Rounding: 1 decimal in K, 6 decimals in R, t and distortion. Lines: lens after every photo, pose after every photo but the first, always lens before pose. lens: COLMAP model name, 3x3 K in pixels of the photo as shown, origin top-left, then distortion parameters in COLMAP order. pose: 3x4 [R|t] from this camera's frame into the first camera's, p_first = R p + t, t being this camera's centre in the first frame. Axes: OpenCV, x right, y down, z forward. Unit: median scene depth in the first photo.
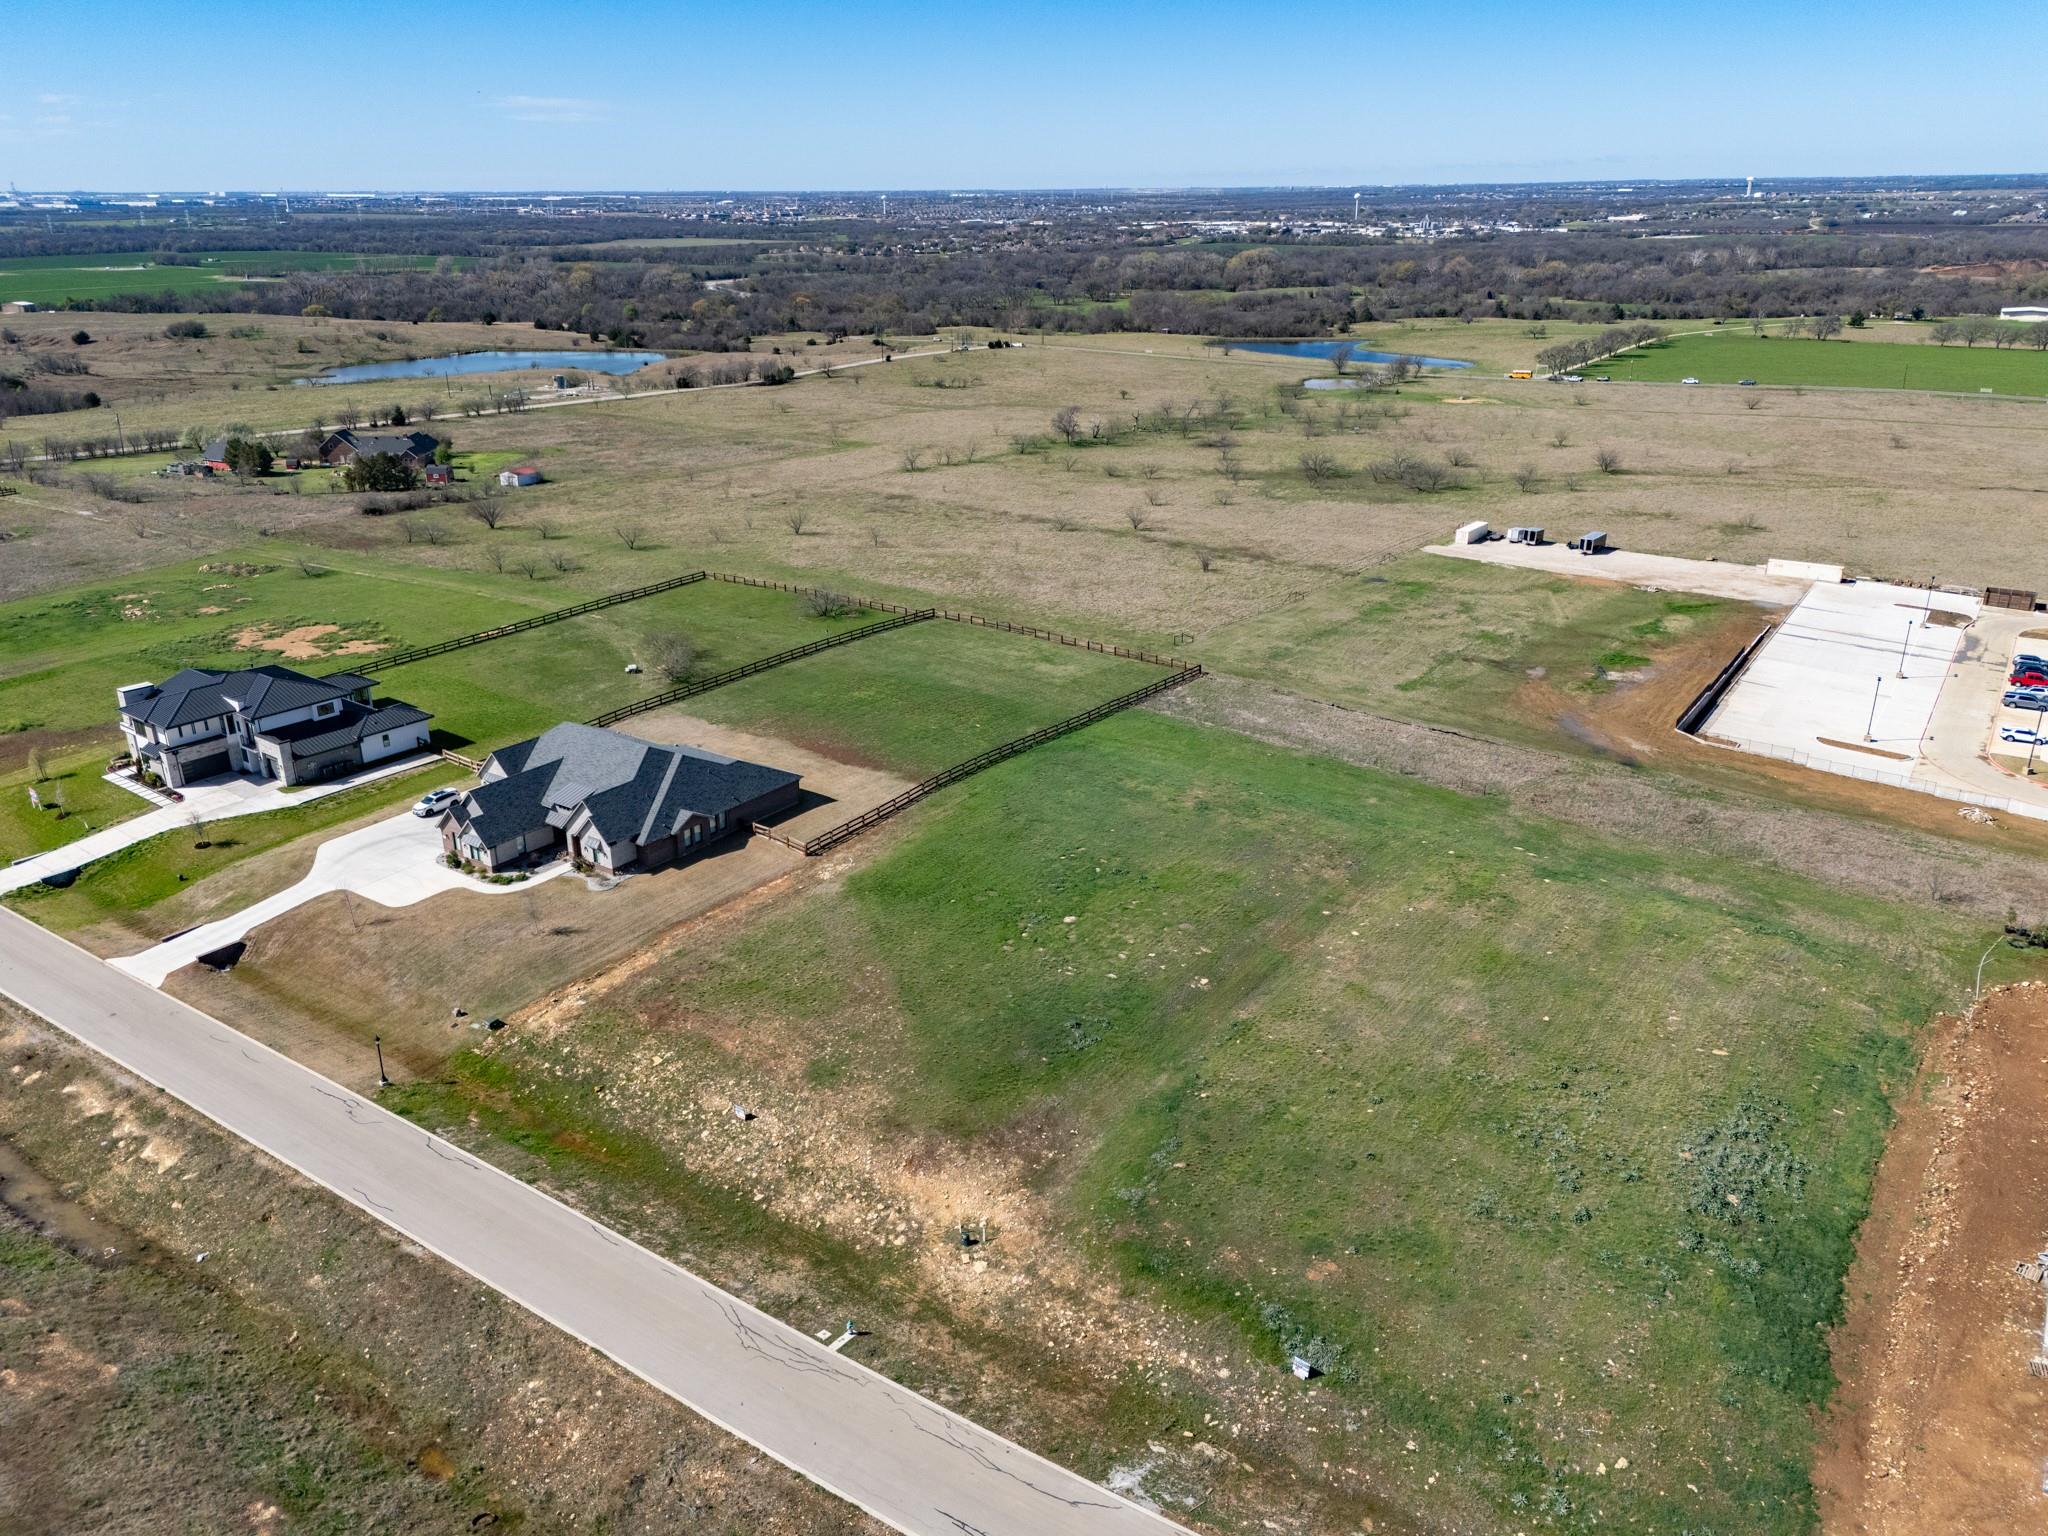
lens RADIAL K [[1503.8, 0, 1025.2], [0, 1503.8, 762.0], [0, 0, 1]] dist [0.067145, -0.055687]
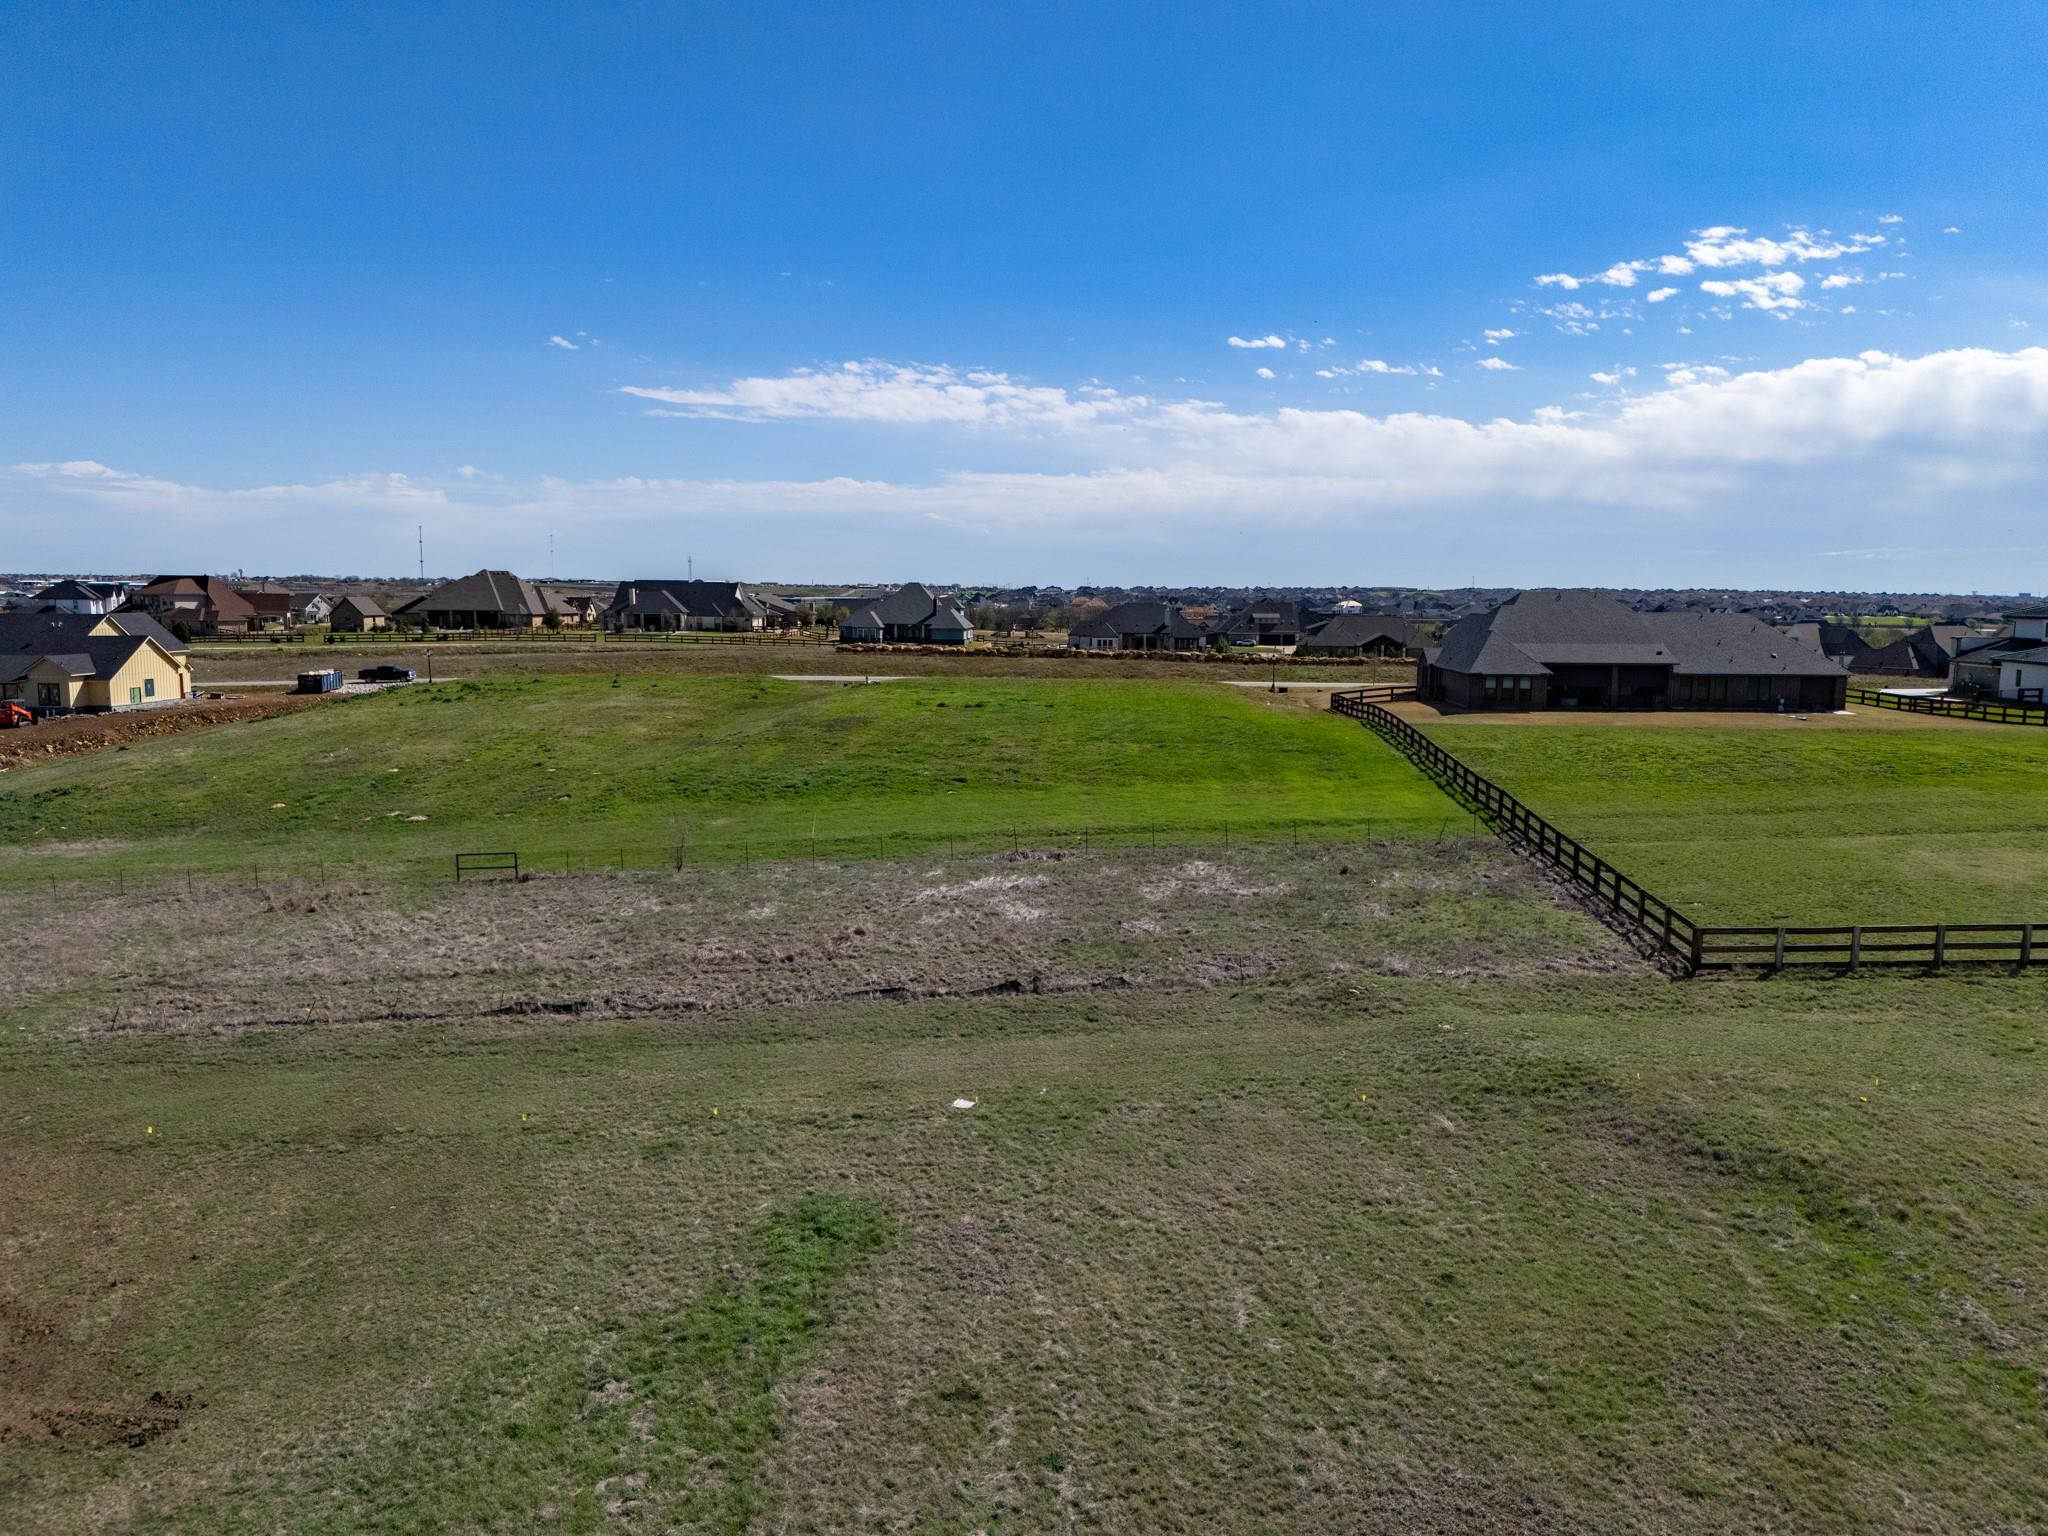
lens RADIAL K [[1503.8, 0, 1039.8], [0, 1503.8, 805.8], [0, 0, 1]] dist [0.067145, -0.055687]
pose [[-0.851598, 0.074360, -0.518894, 0.455489], [-0.183438, 0.885023, 0.427883, -0.229774], [0.491050, 0.459570, -0.740044, 1.632636]]
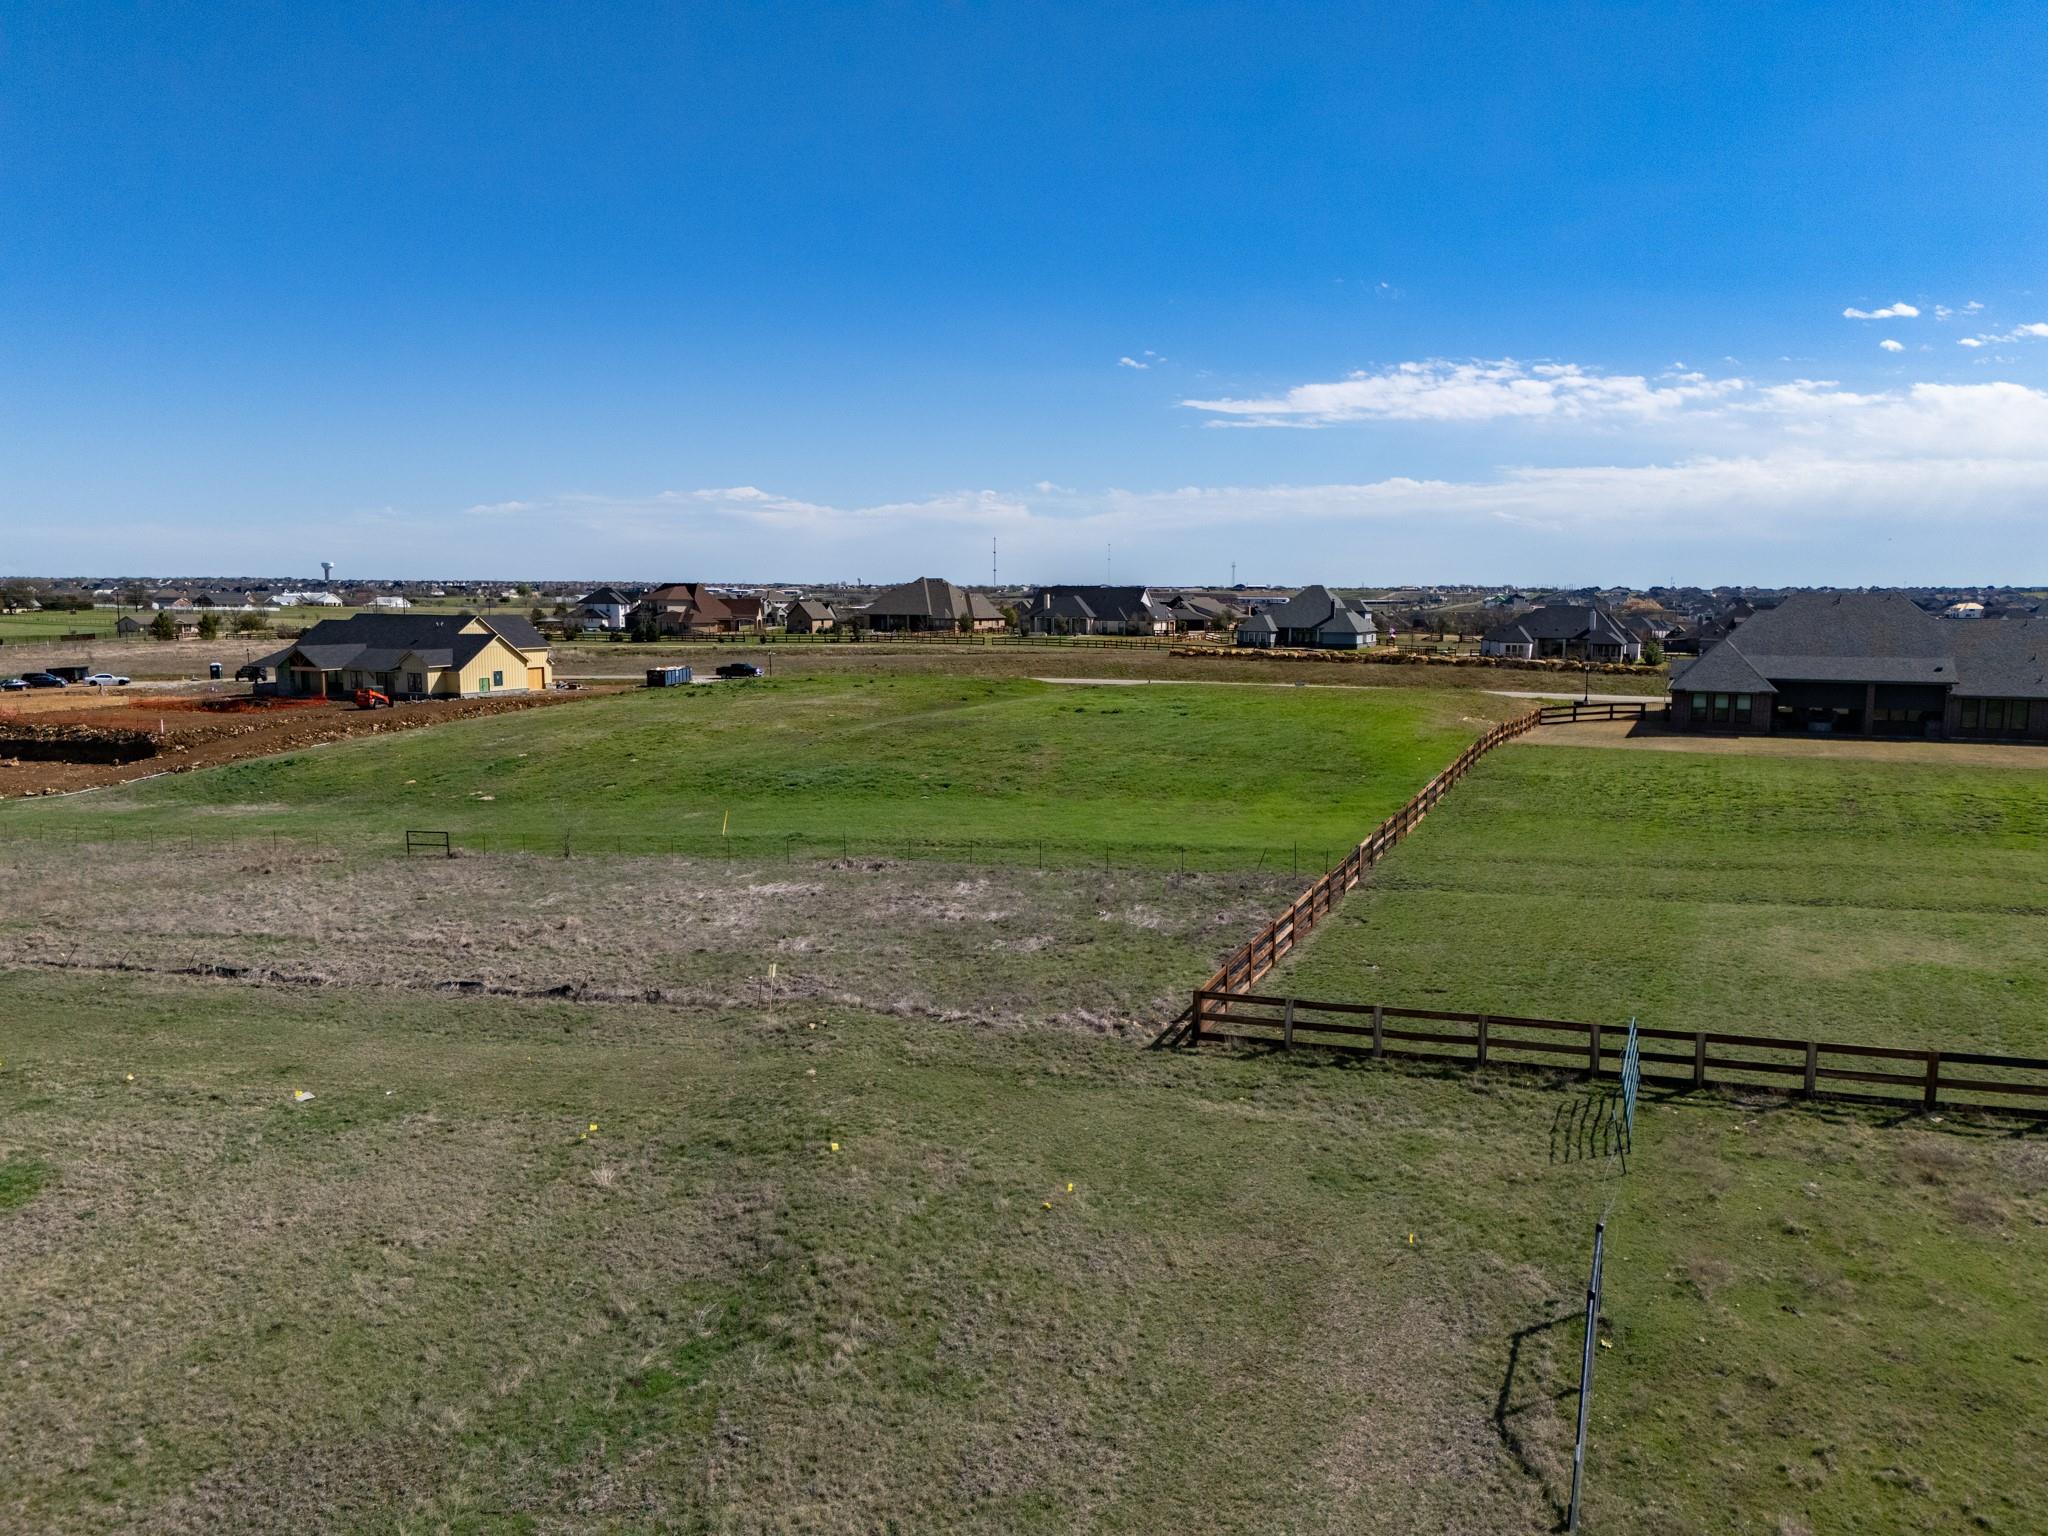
lens RADIAL K [[1503.8, 0, 1038.6], [0, 1503.8, 765.8], [0, 0, 1]] dist [0.067145, -0.055687]
pose [[-0.983177, 0.021807, -0.181350, 0.248805], [-0.062875, 0.891768, 0.448104, -0.250918], [0.171493, 0.451968, -0.875394, 1.689516]]
